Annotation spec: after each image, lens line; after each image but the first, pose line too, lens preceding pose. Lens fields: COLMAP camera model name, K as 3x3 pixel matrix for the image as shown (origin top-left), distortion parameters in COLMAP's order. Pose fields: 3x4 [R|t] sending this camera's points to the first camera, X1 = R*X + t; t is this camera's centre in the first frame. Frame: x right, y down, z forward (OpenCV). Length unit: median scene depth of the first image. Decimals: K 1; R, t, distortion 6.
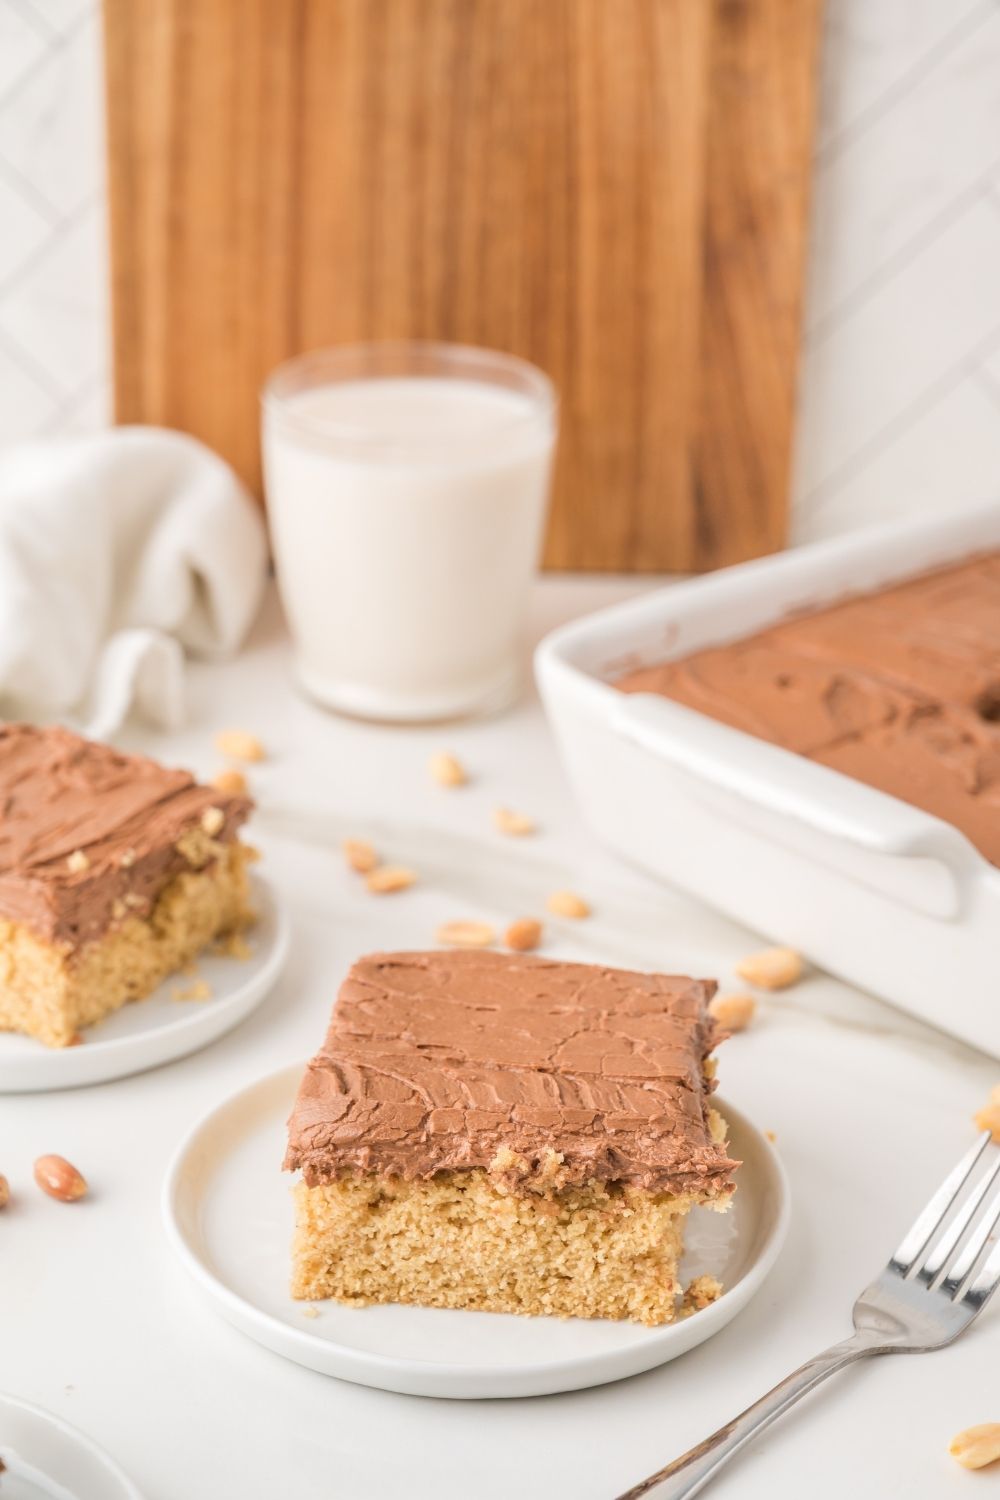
lens RADIAL K [[3431.2, 0, 540.4], [0, 3431.2, 687.6], [0, 0, 1]] dist [0.092124, 0.000000]
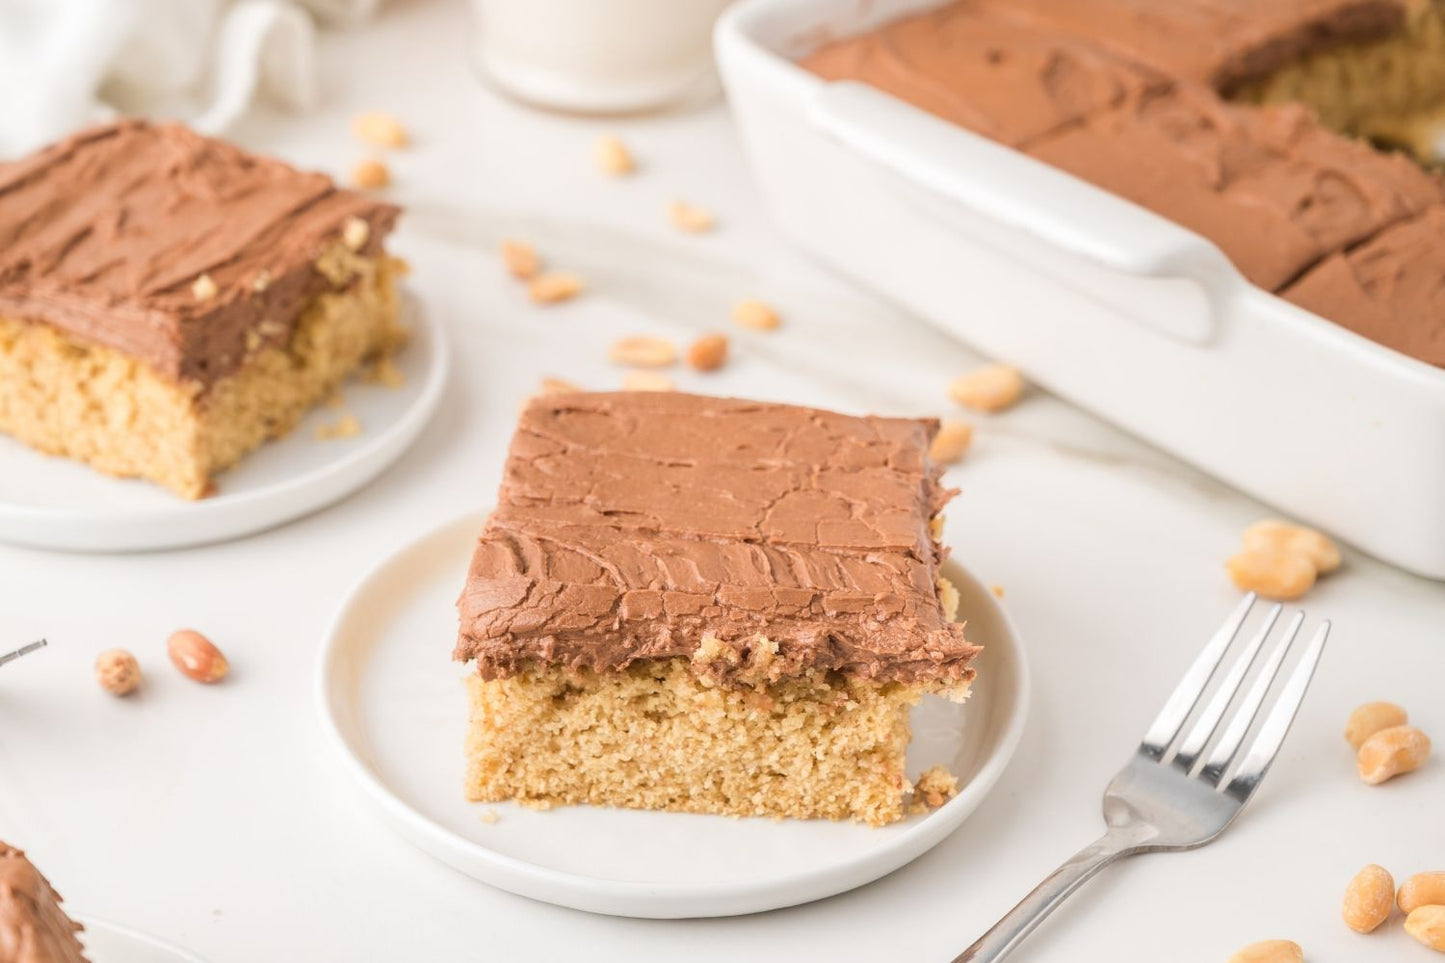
lens RADIAL K [[3305.3, 0, 714.2], [0, 3305.3, 486.1], [0, 0, 1]] dist [0.092124, 0.000000]
pose [[0.999747, -0.014174, 0.017473, -0.022467], [0.011332, 0.988130, 0.153202, -0.030136], [-0.019437, -0.152965, 0.988040, 0.173810]]
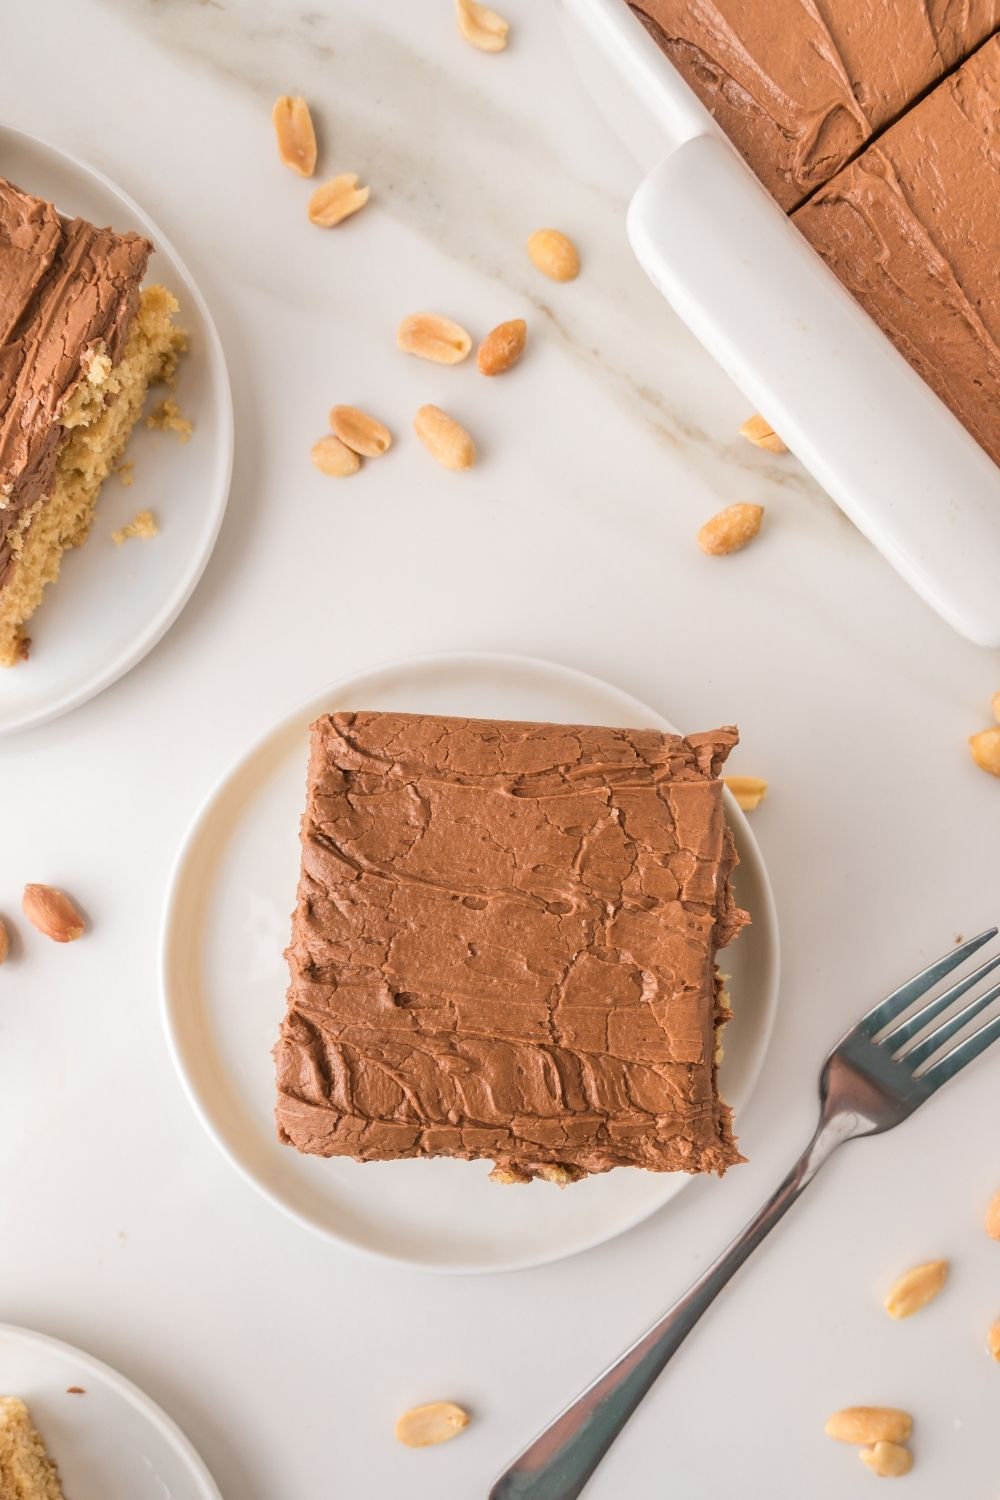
lens RADIAL K [[1284.6, 0, 525.6], [0, 1284.6, 748.7], [0, 0, 1]] dist [0.048101, 0.009532]
pose [[0.999763, -0.021345, 0.004173, -0.003521], [0.003733, 0.357433, 0.933931, -0.232172], [-0.021426, -0.933695, 0.357428, 0.940589]]
